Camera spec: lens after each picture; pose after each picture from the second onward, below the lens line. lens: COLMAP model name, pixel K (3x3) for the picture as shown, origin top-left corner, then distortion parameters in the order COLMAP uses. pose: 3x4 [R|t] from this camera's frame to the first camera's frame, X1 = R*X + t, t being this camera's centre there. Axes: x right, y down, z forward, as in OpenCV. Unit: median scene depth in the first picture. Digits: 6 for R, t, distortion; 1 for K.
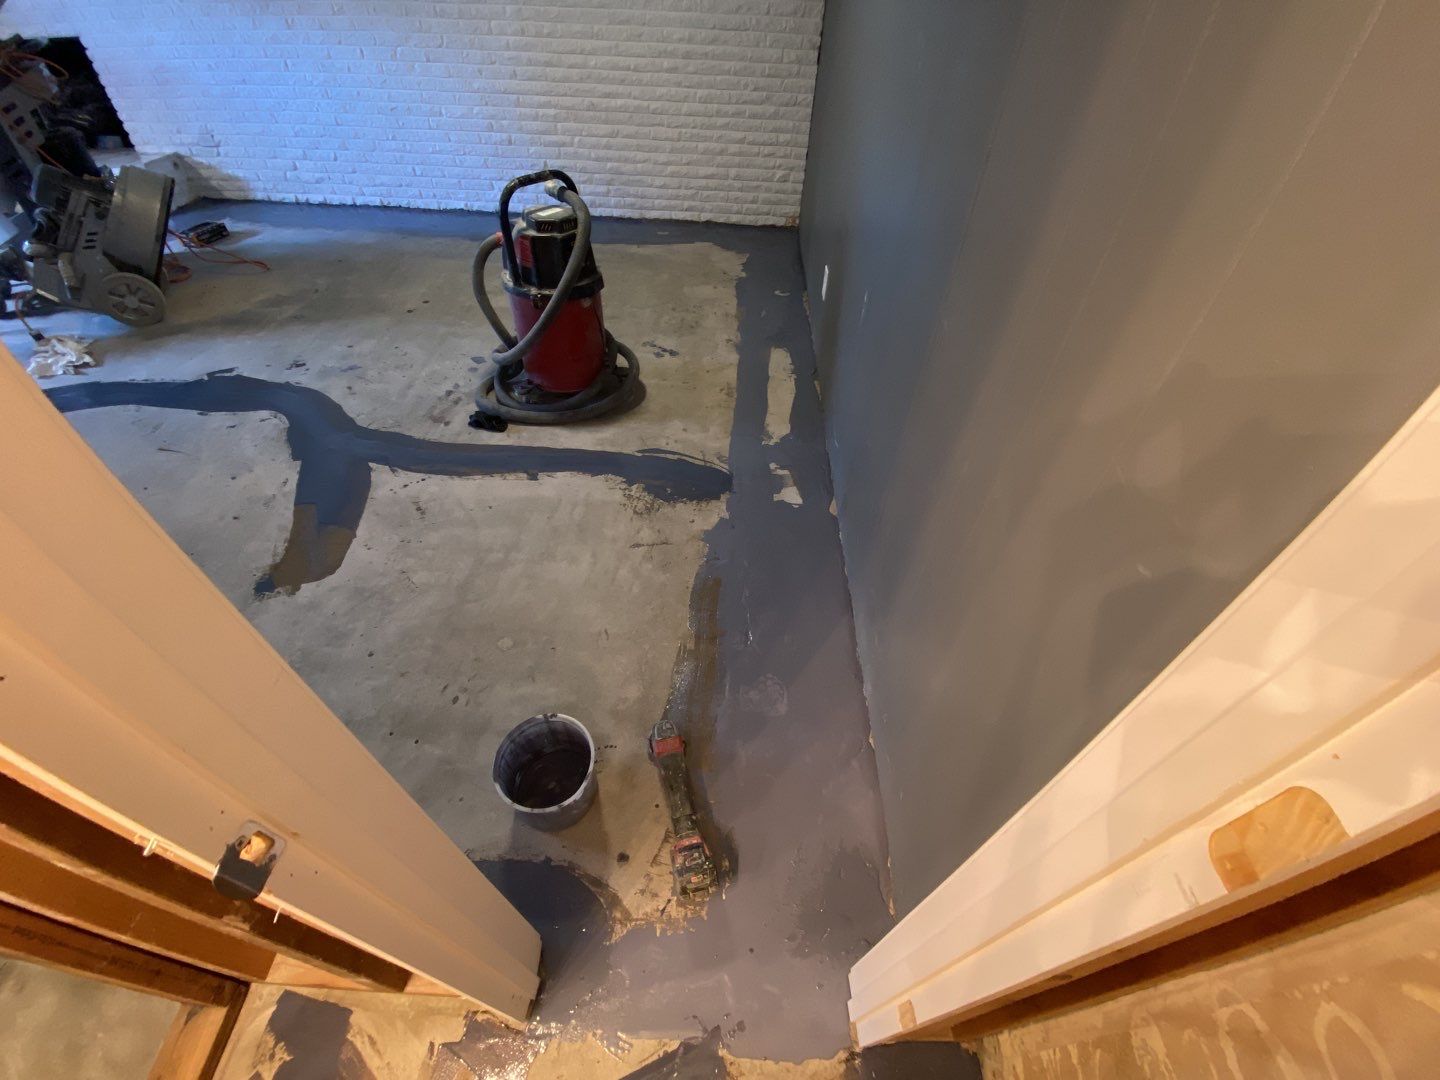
lens RADIAL K [[584.7, 0, 712.8], [0, 584.7, 532.4], [0, 0, 1]] dist [-0.000095, -0.012157]
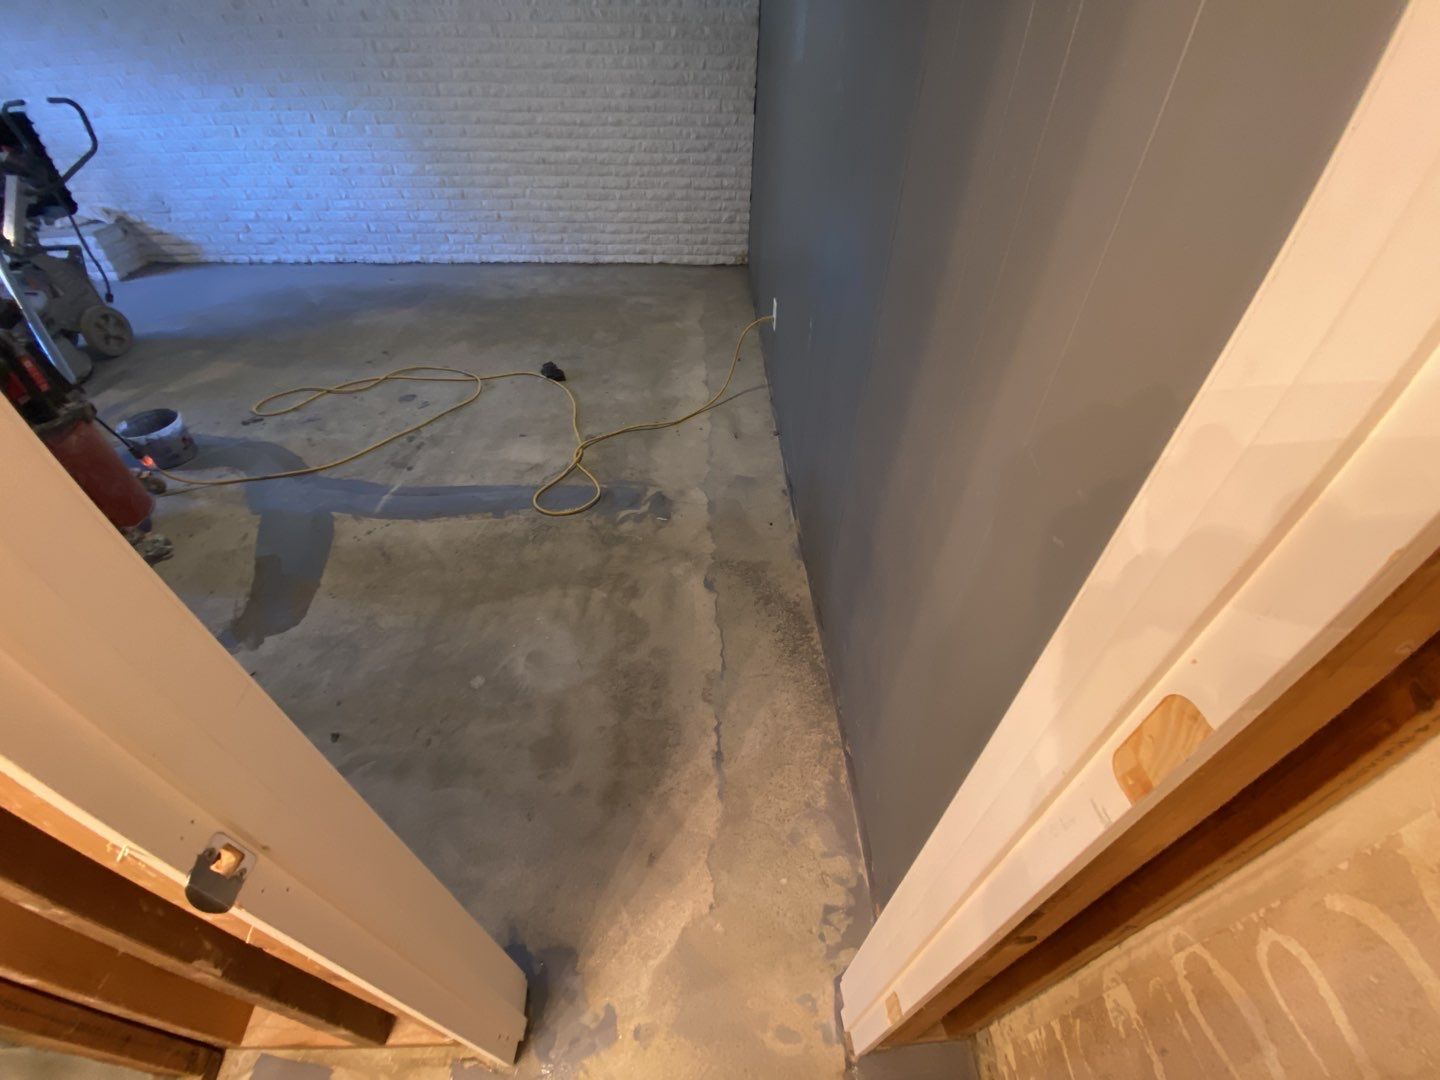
lens RADIAL K [[584.7, 0, 712.6], [0, 584.7, 531.6], [0, 0, 1]] dist [-0.000095, -0.012157]
pose [[0.996793, -0.065774, 0.045578, 0.006779], [0.068345, 0.996011, -0.057363, 0.009872], [-0.041623, 0.060294, 0.997312, -0.010089]]
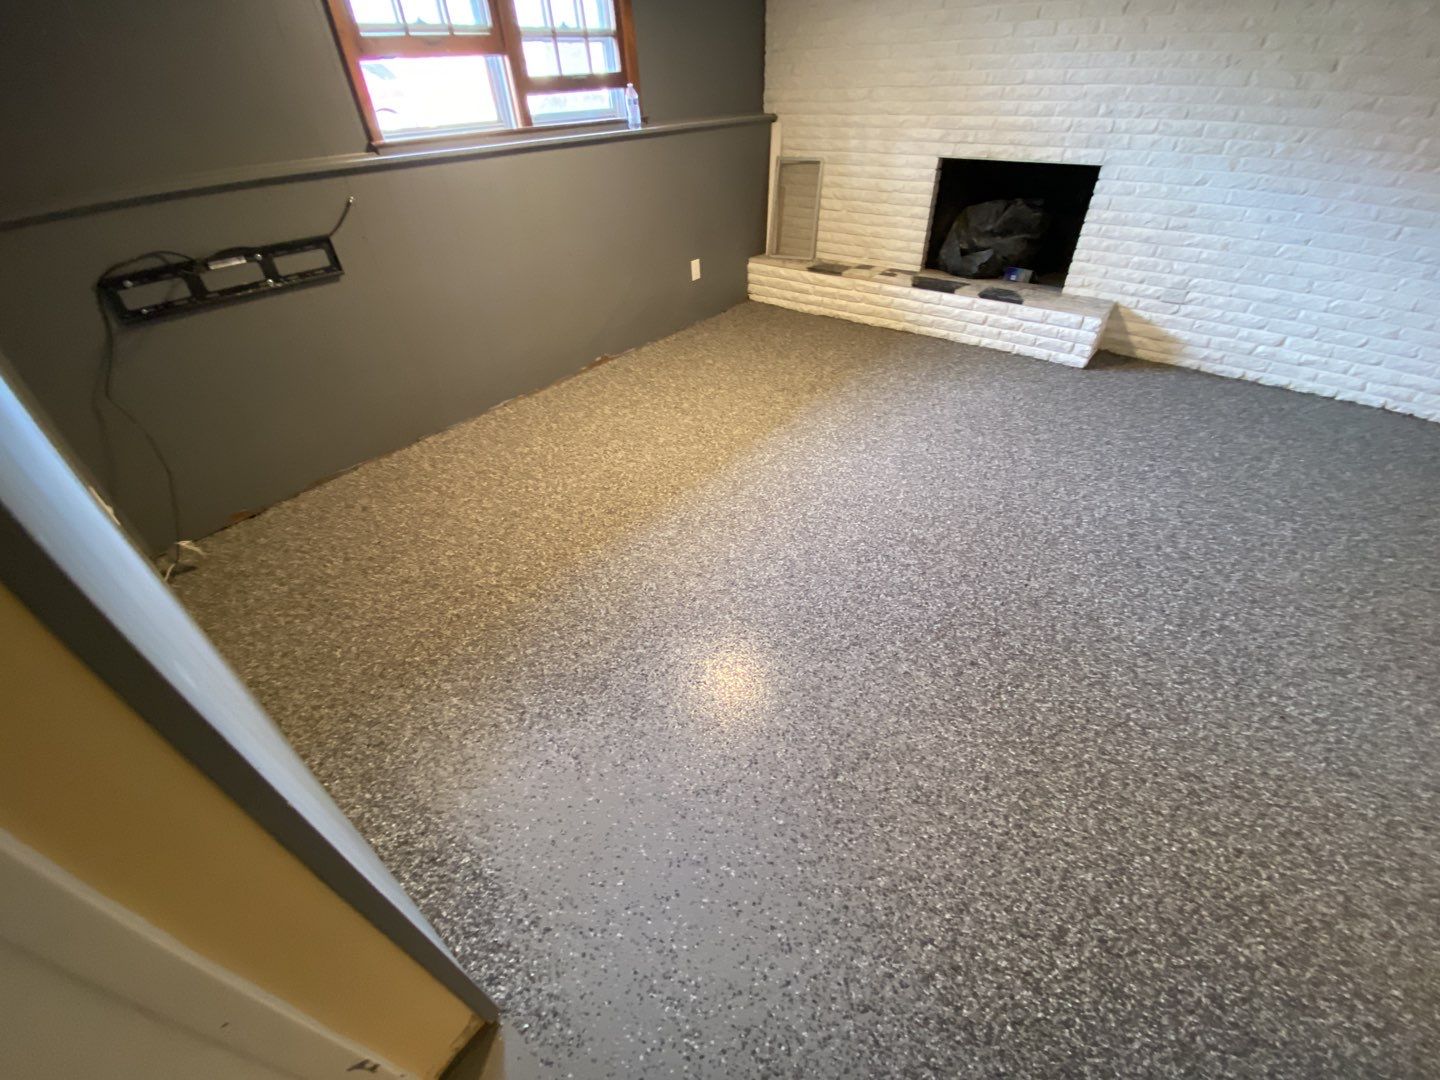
lens RADIAL K [[584.7, 0, 726.8], [0, 584.7, 538.6], [0, 0, 1]] dist [-0.000095, -0.012157]
pose [[0.800575, 0.319154, -0.507168, -1.124443], [-0.380564, 0.924561, -0.018914, -0.128130], [0.462871, 0.208152, 0.861640, 0.070209]]
